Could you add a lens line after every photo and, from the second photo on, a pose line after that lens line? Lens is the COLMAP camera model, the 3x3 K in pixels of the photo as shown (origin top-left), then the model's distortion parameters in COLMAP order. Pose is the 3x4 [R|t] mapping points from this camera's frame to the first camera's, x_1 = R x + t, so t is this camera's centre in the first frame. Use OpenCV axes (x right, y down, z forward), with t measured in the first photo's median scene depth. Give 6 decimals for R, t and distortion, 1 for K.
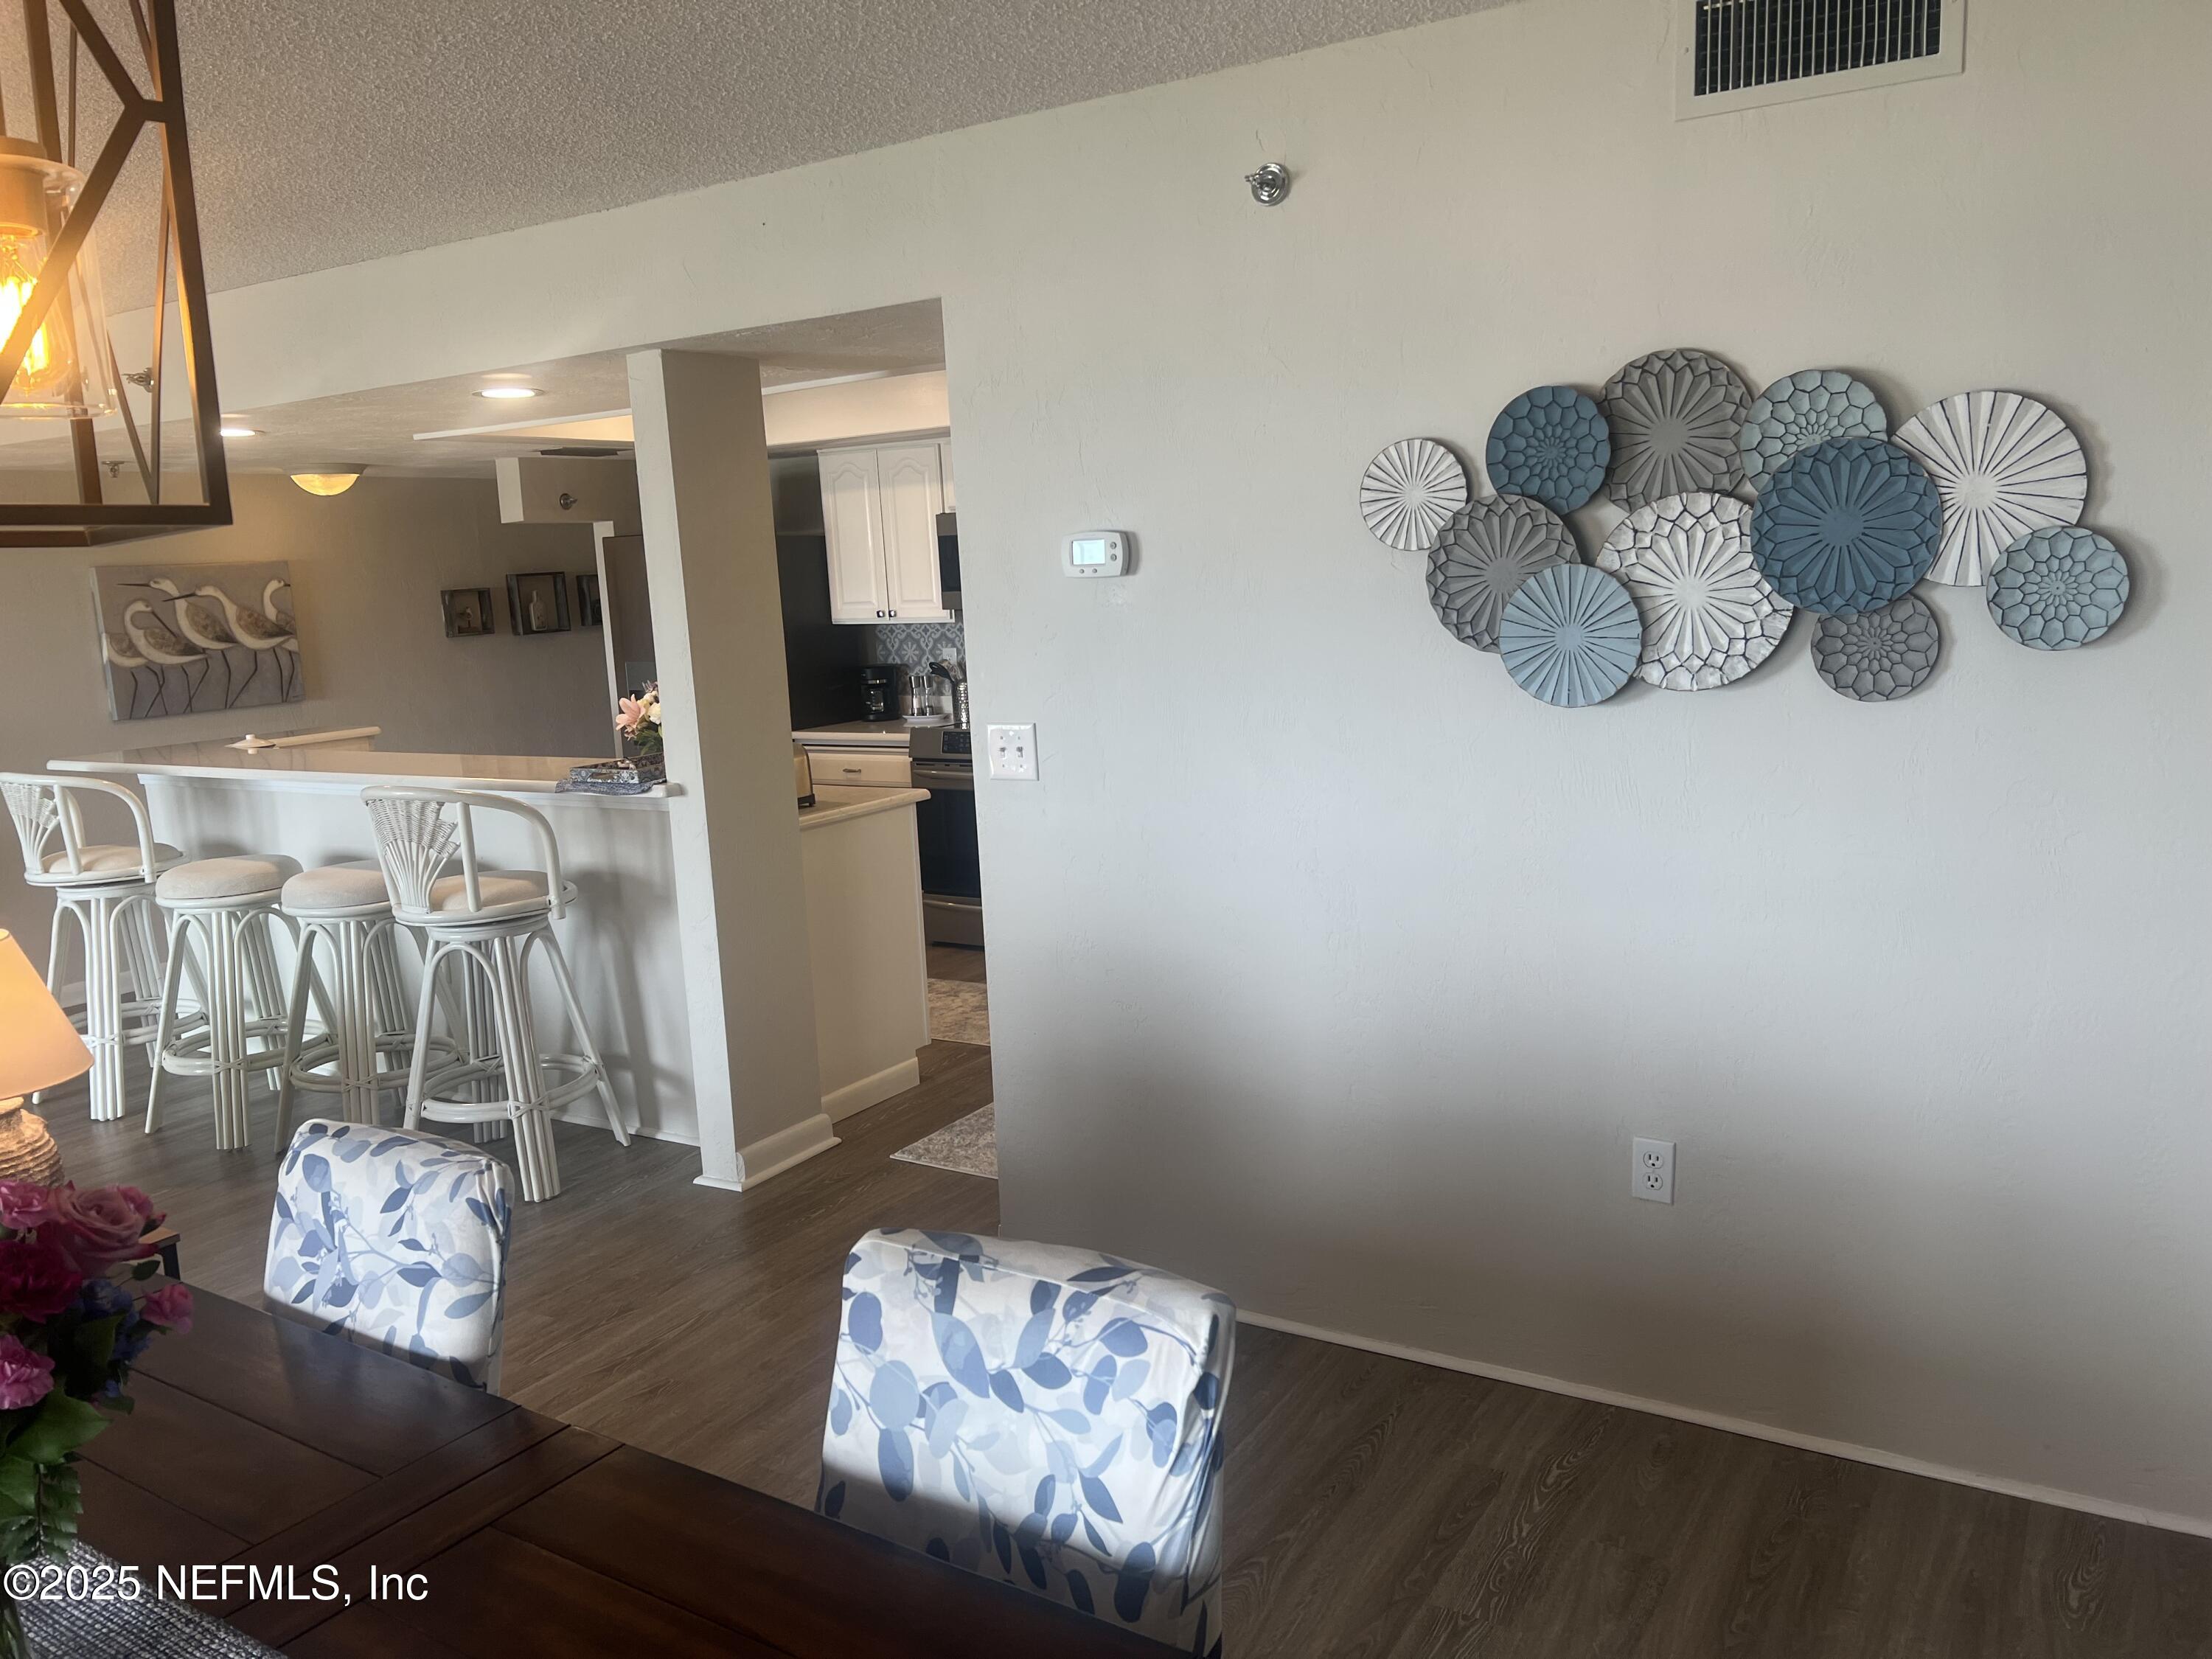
lens RADIAL K [[1663.8, 0, 1104.7], [0, 1663.8, 828.9], [0, 0, 1]] dist [0.043431, -0.032797]
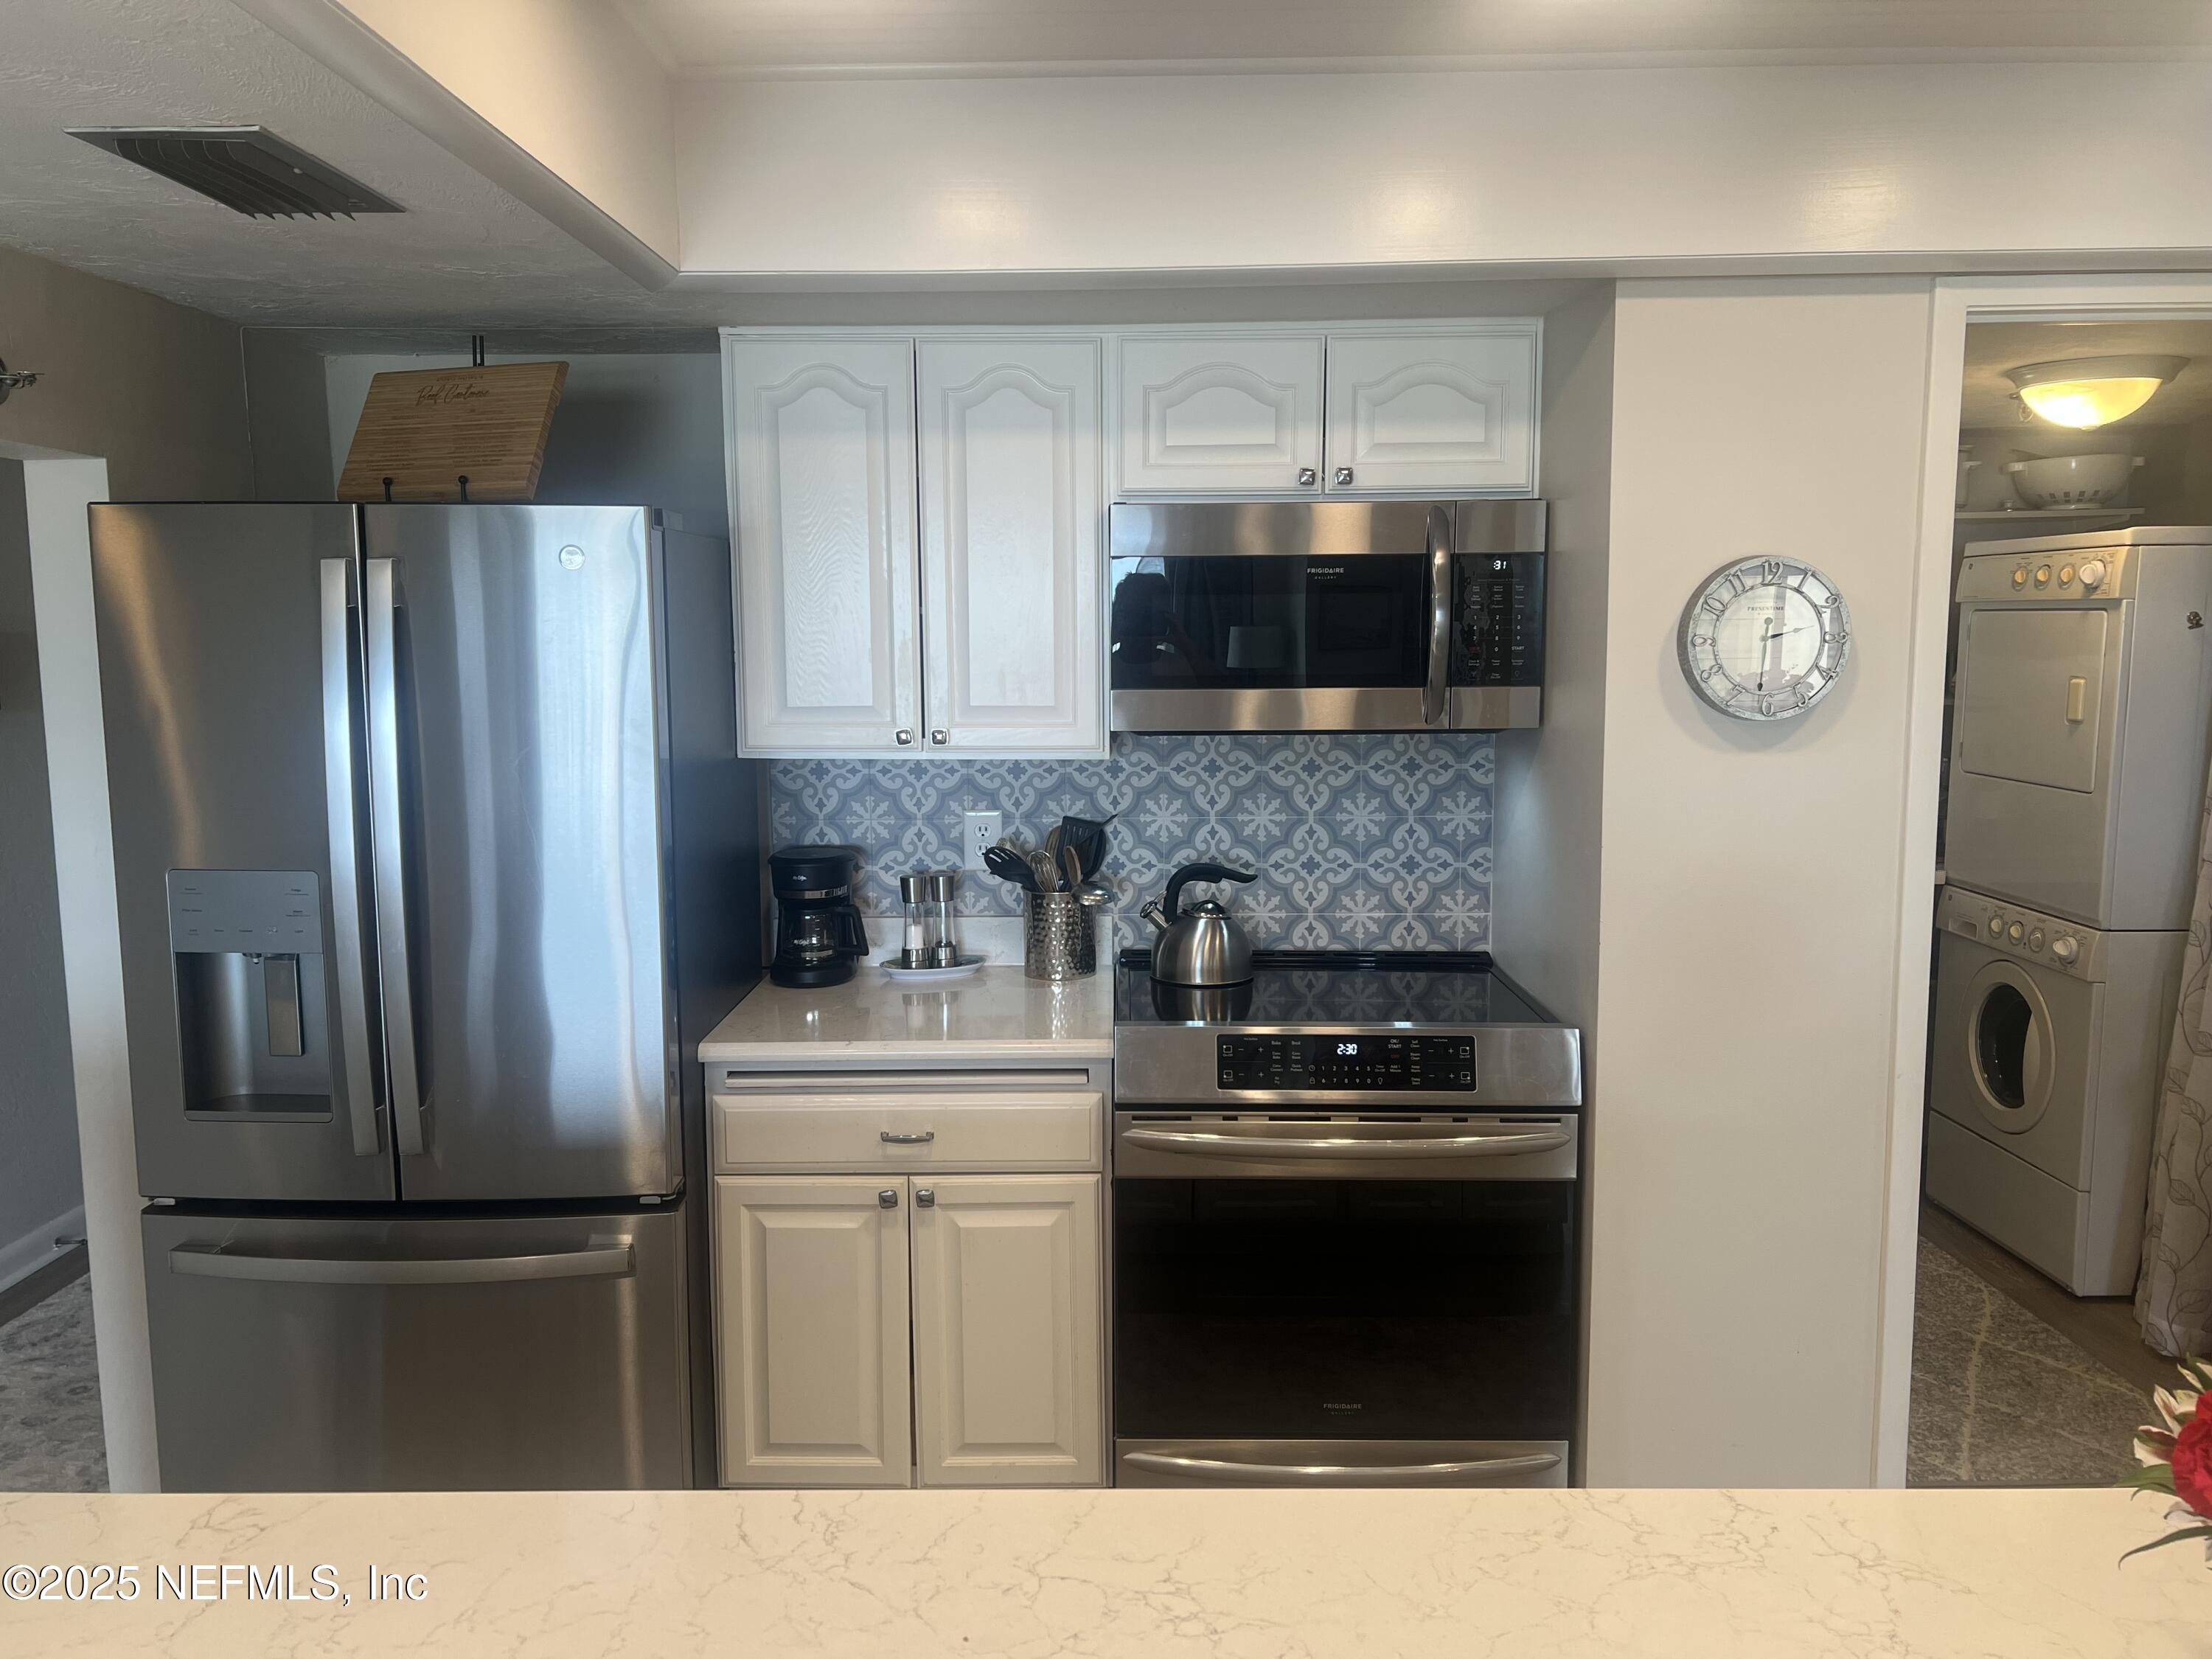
lens RADIAL K [[1663.8, 0, 1102.6], [0, 1663.8, 831.4], [0, 0, 1]] dist [0.043431, -0.032797]
pose [[0.851461, -0.027413, 0.523700, -0.292601], [0.052473, 0.998075, -0.033071, -0.084852], [-0.521786, 0.055639, 0.851260, 0.591932]]
